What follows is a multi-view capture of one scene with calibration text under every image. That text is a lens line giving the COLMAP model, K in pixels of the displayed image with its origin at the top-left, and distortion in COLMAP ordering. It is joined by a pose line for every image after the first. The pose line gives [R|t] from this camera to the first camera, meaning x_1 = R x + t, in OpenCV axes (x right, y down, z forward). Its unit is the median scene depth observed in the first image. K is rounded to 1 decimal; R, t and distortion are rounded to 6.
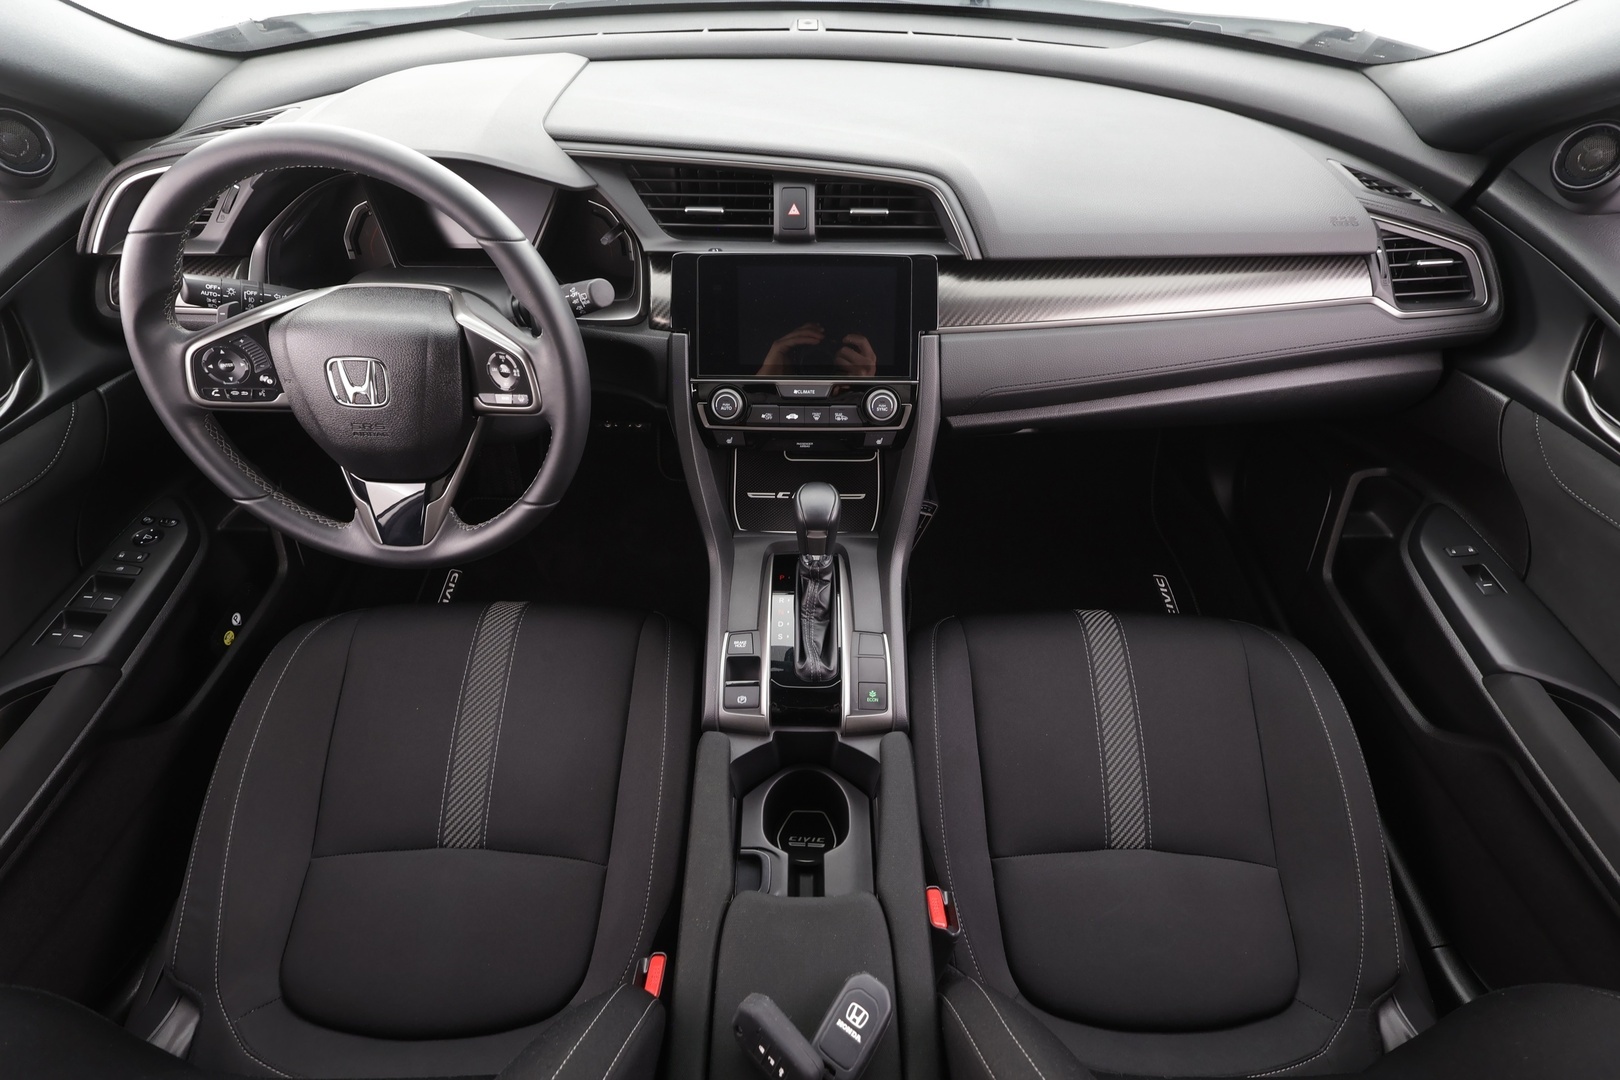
lens RADIAL K [[767.1, 0, 810.0], [0, 767.1, 540.0], [0, 0, 1]] dist [0.010514, 0.000547]
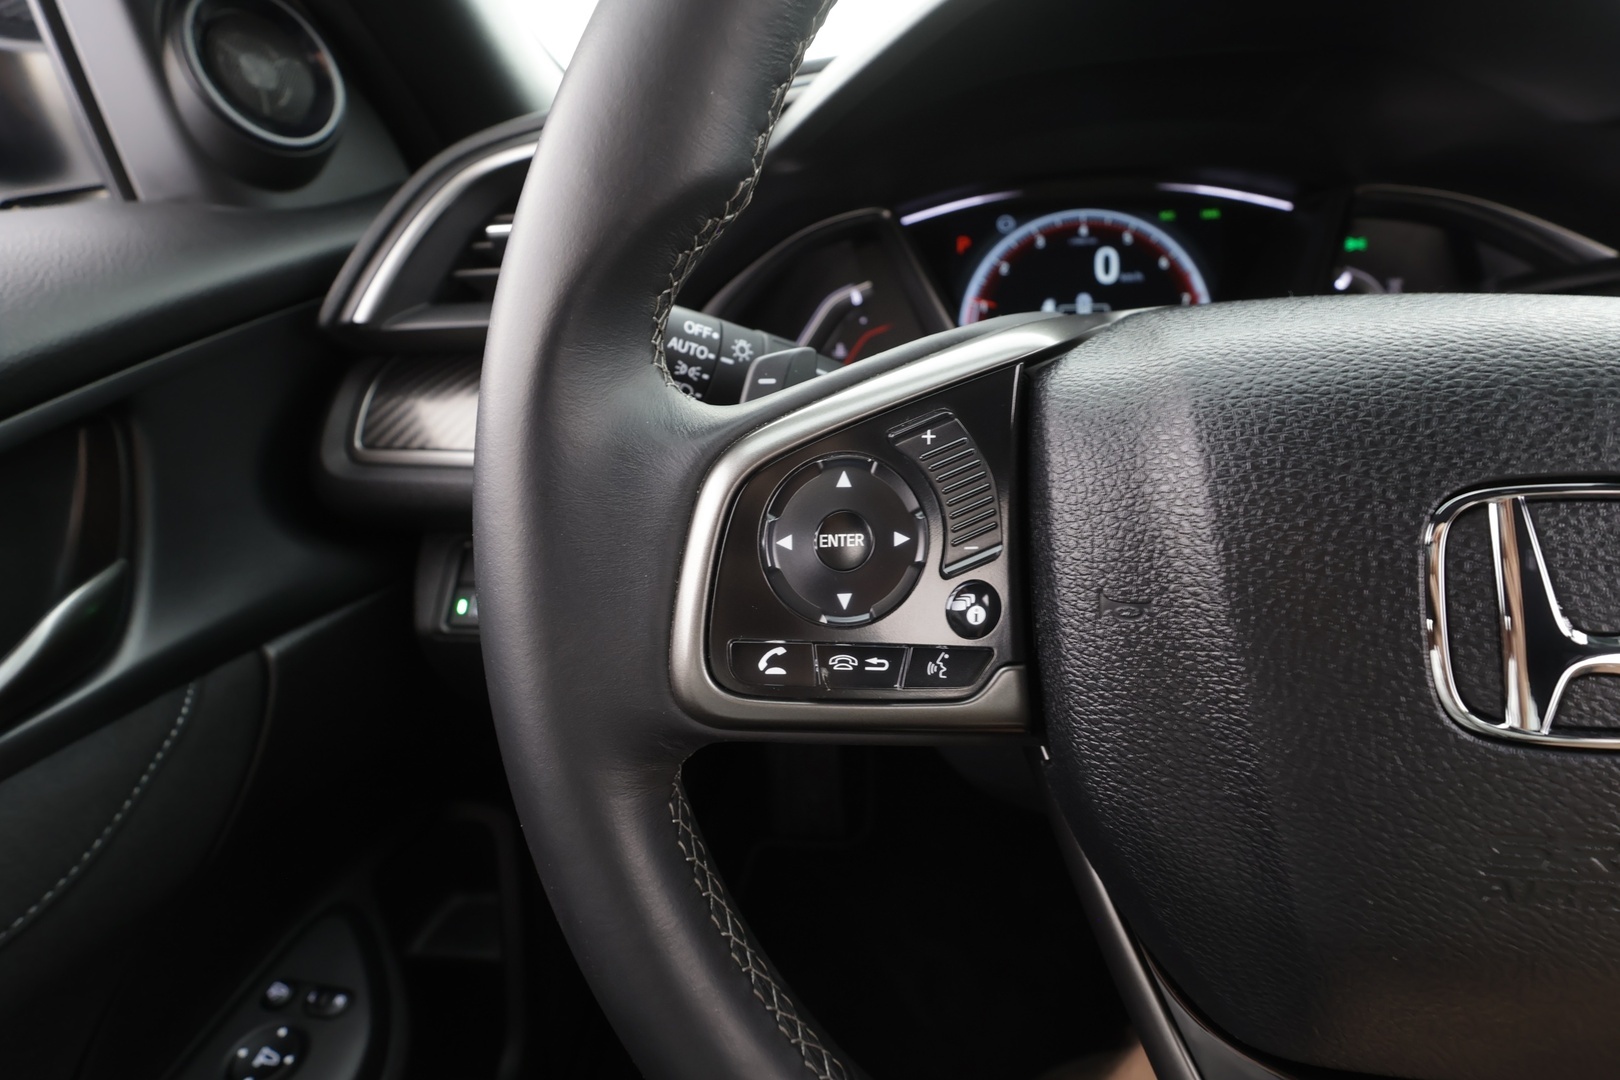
lens RADIAL K [[752.4, 0, 810.0], [0, 752.4, 540.0], [0, 0, 1]] dist [-0.001630, 0.000002]
pose [[0.995684, -0.000374, -0.092806, -0.637811], [-0.032412, 0.935624, -0.351507, -0.127641], [0.086963, 0.352998, 0.931574, 0.680890]]
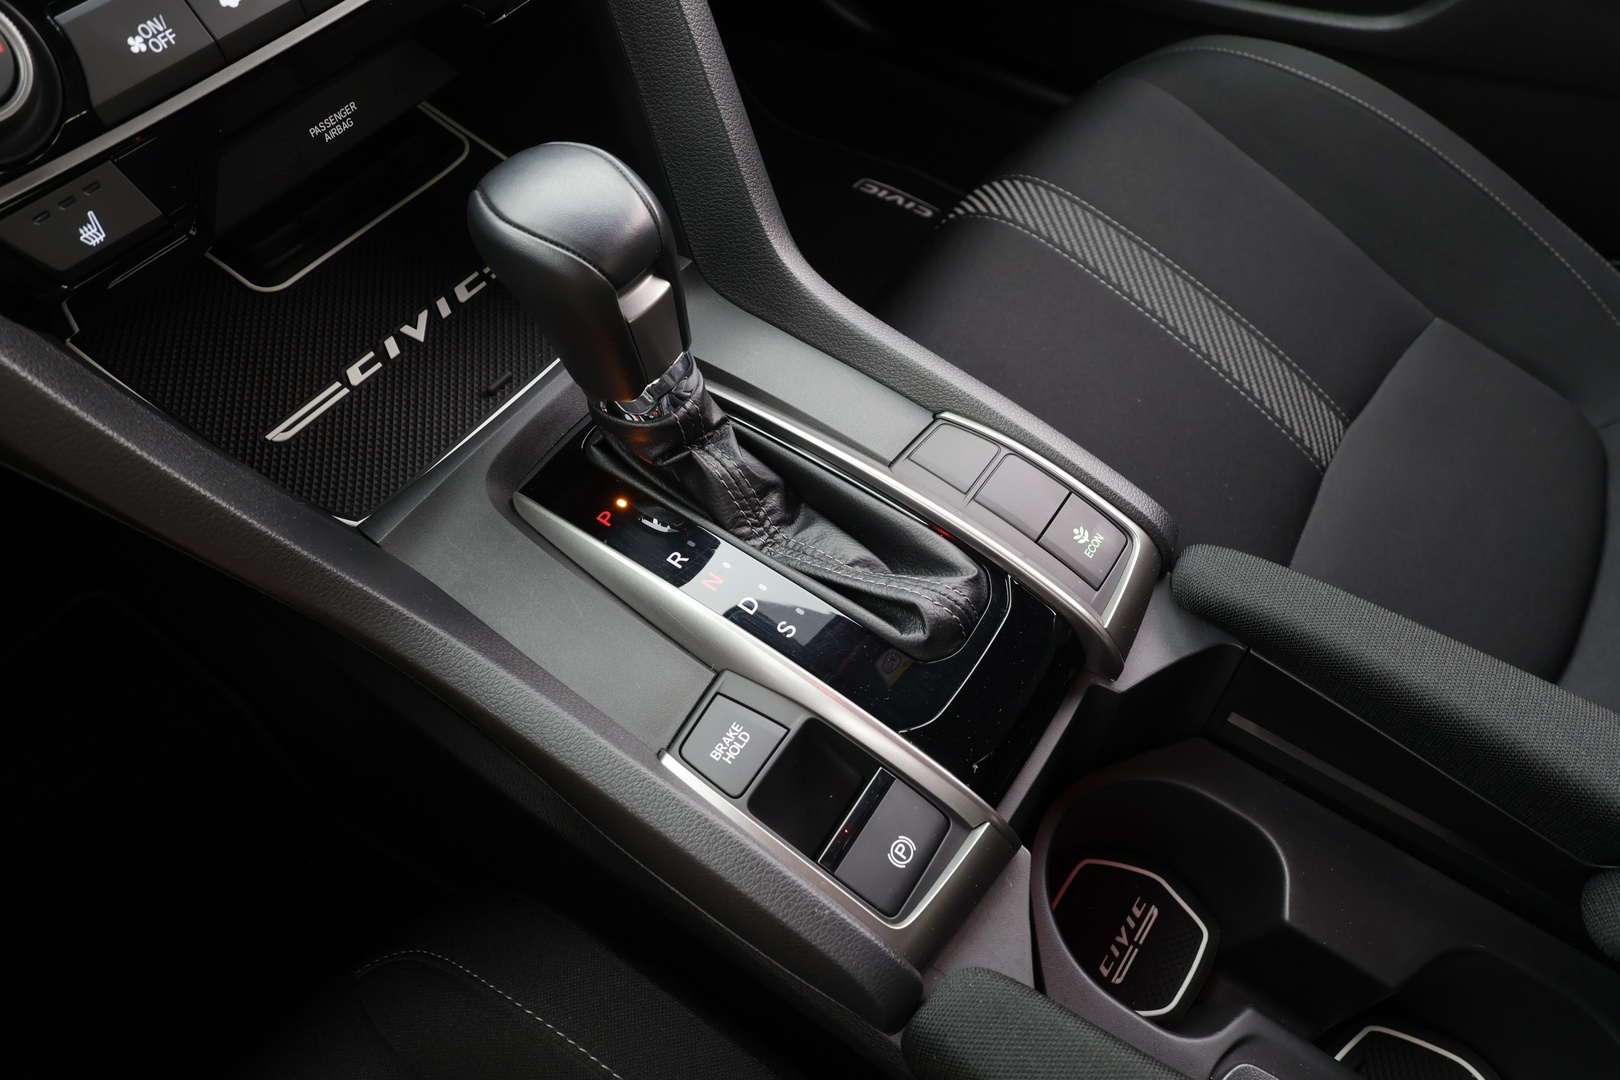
lens RADIAL K [[962.9, 0, 810.0], [0, 962.9, 540.0], [0, 0, 1]] dist [0.006080, 0.001813]
pose [[0.568237, -0.694260, 0.441712, -0.183850], [0.637815, 0.710771, 0.296641, -0.009560], [-0.519903, 0.113169, 0.846696, 0.669188]]
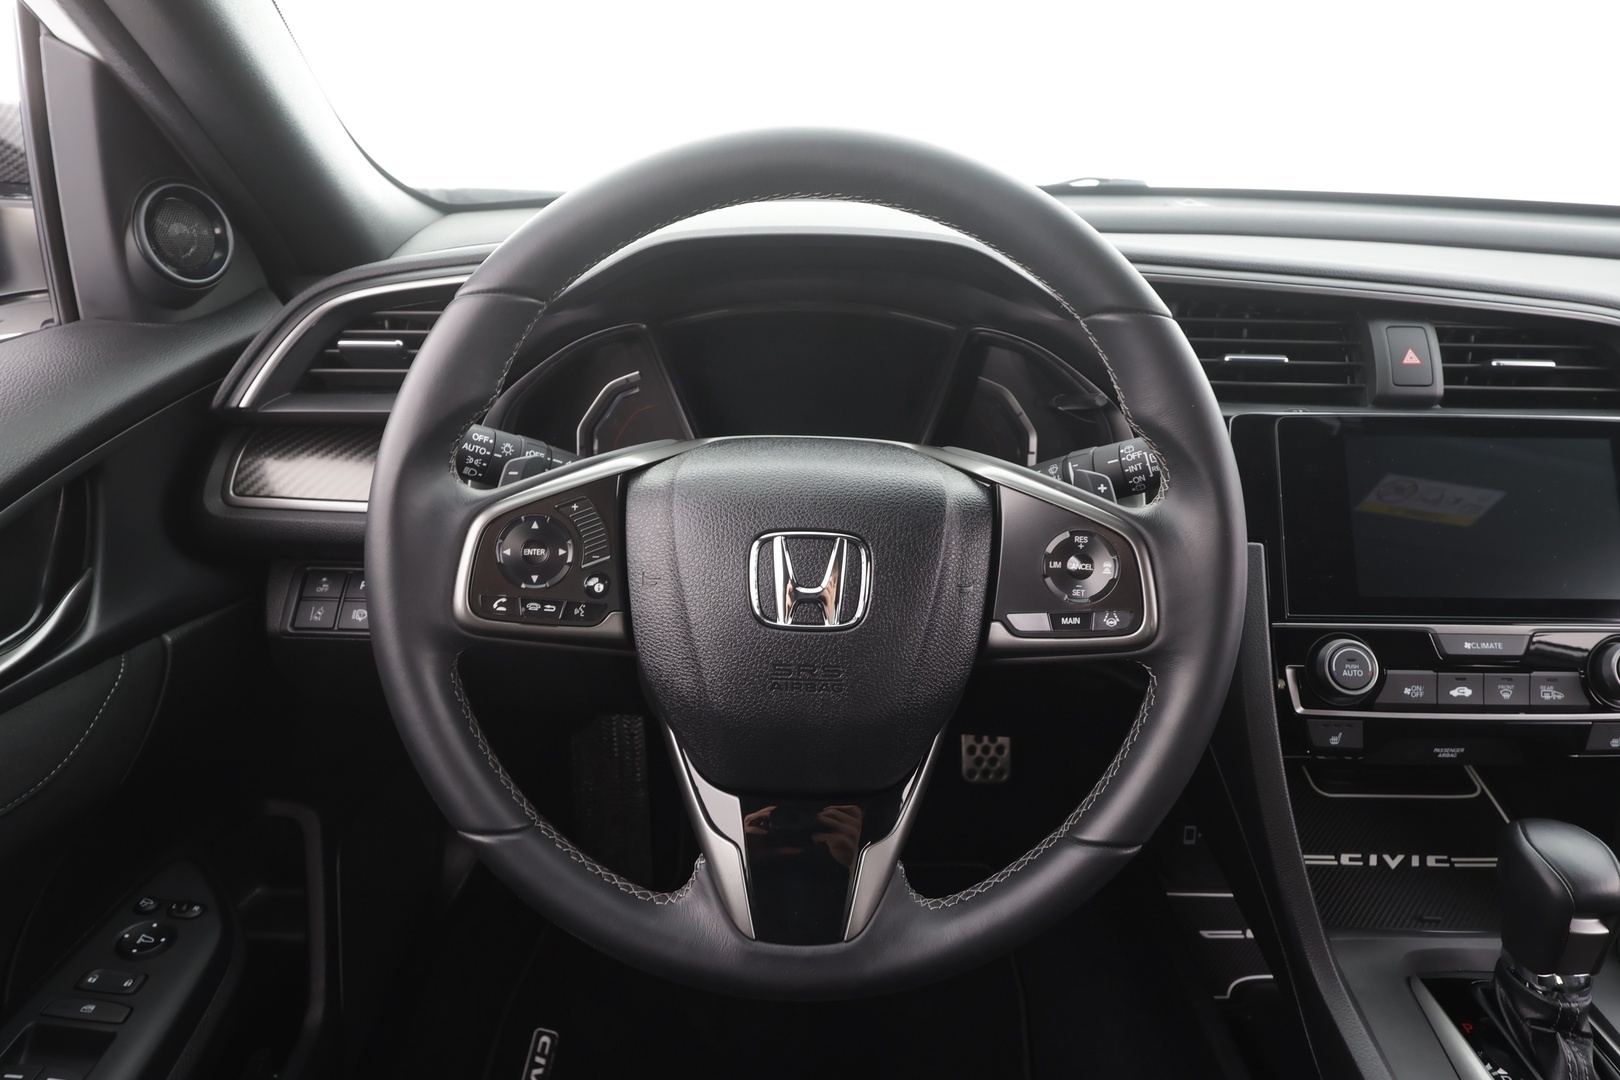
lens RADIAL K [[1009.1, 0, 810.0], [0, 1009.1, 540.0], [0, 0, 1]] dist [0.001683, -0.000659]
pose [[0.999516, 0.011906, 0.028728, -0.508666], [0.001131, 0.909275, -0.416193, 0.036470], [-0.031077, 0.416025, 0.908822, 0.333309]]
